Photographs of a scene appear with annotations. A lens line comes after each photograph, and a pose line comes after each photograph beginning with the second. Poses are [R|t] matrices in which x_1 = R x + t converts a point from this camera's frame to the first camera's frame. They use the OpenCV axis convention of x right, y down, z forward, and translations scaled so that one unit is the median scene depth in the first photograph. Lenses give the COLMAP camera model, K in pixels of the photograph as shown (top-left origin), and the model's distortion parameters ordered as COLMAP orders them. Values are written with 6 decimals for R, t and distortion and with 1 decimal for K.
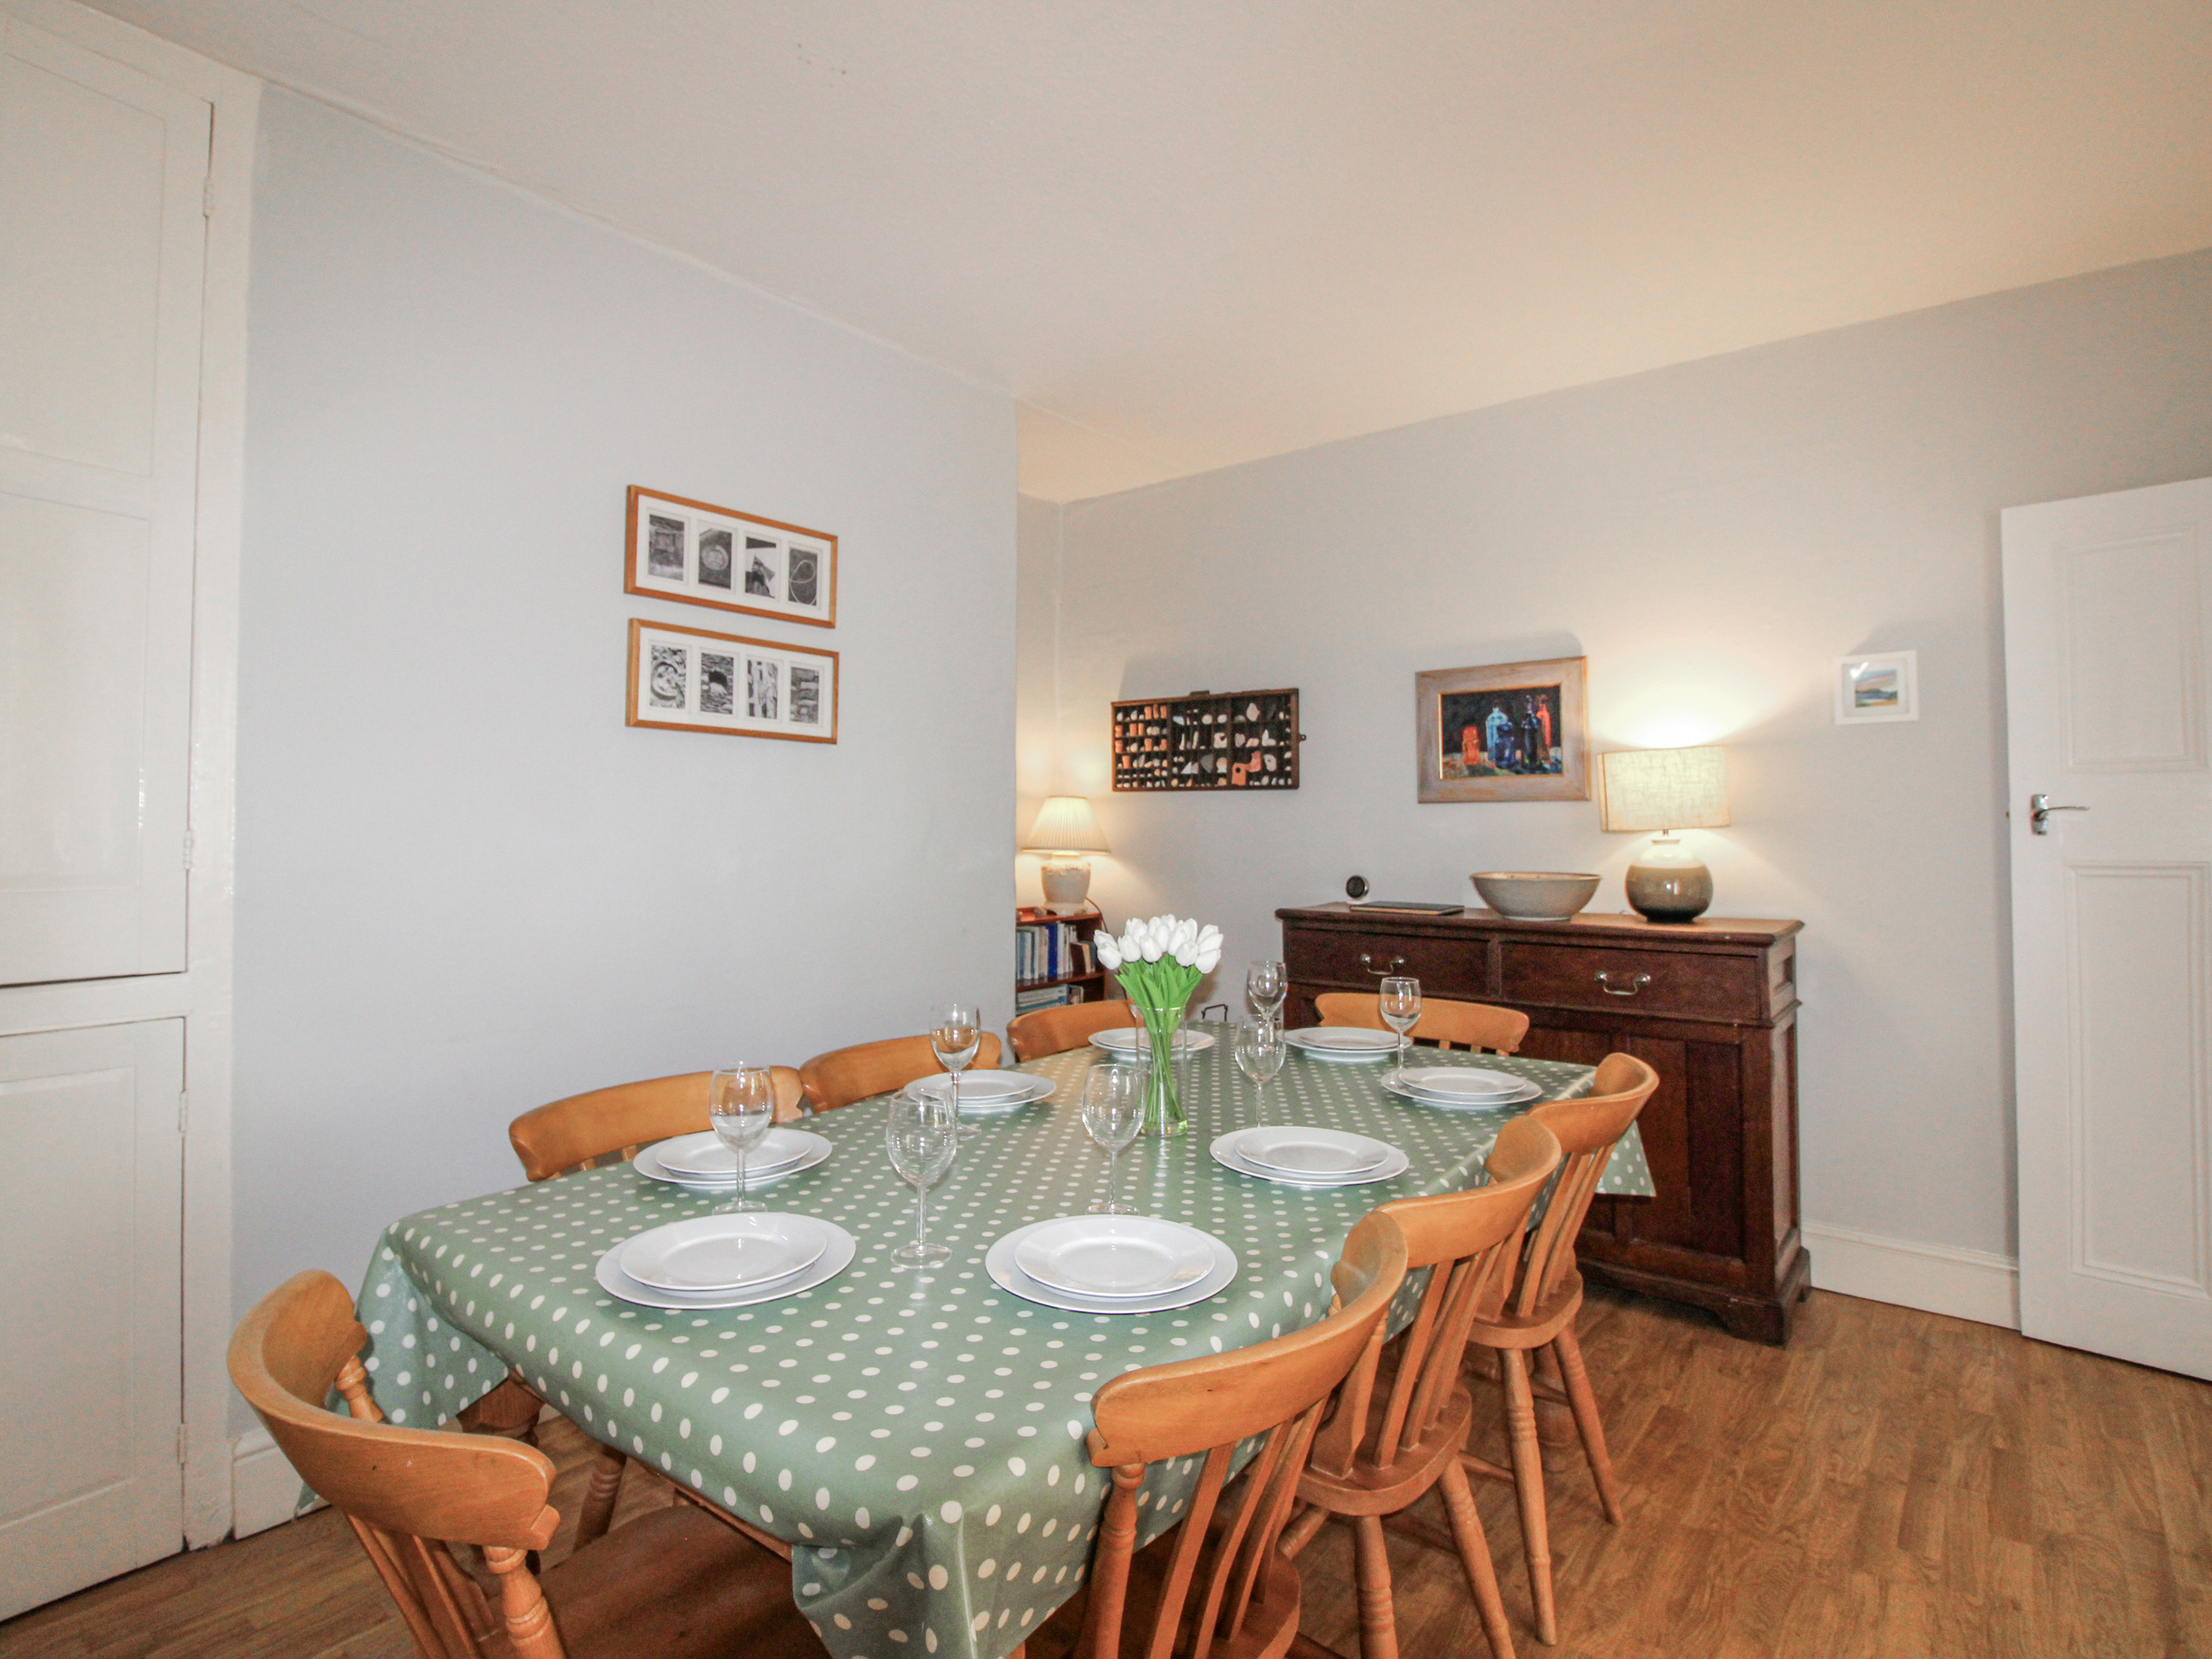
lens RADIAL K [[1135.7, 0, 1055.7], [0, 1135.7, 813.5], [0, 0, 1]] dist [-0.003419, -0.003701]
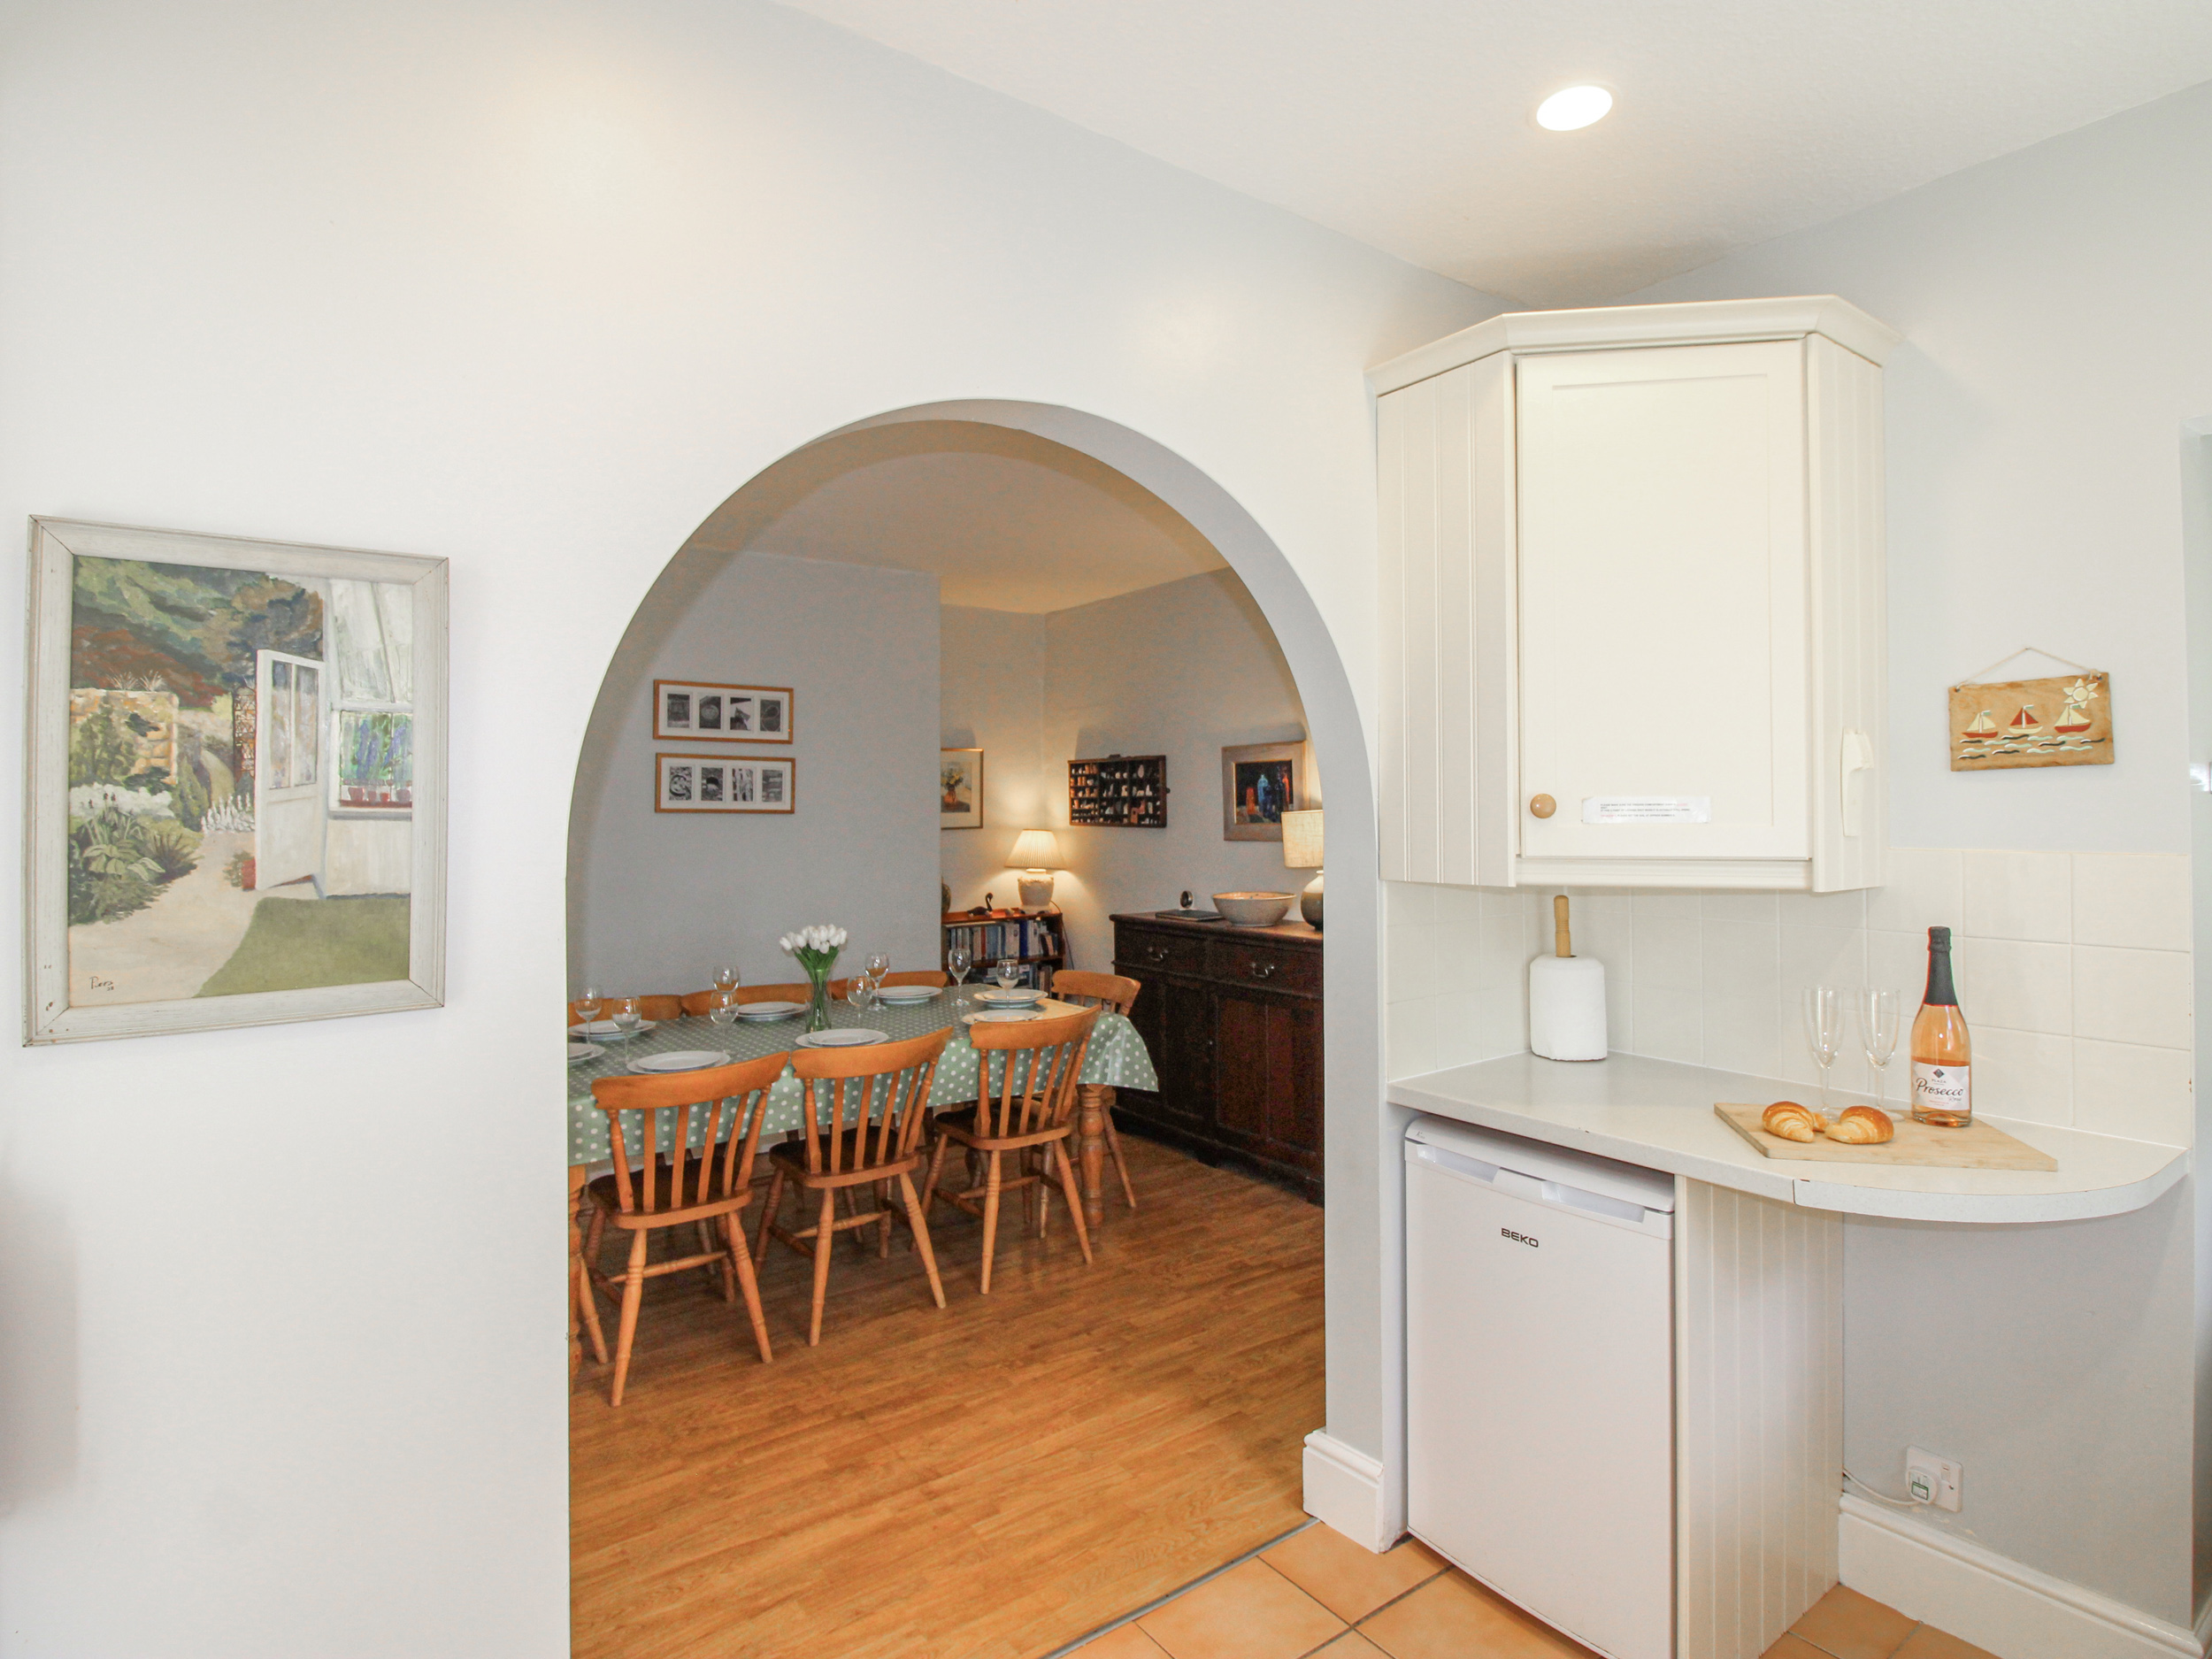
lens RADIAL K [[1135.7, 0, 1101.8], [0, 1135.7, 820.1], [0, 0, 1]] dist [-0.003419, -0.003701]
pose [[0.968450, -0.004825, -0.249161, 0.531936], [0.009825, 0.999774, 0.018830, -0.063403], [0.249013, -0.020684, 0.968279, -0.404992]]
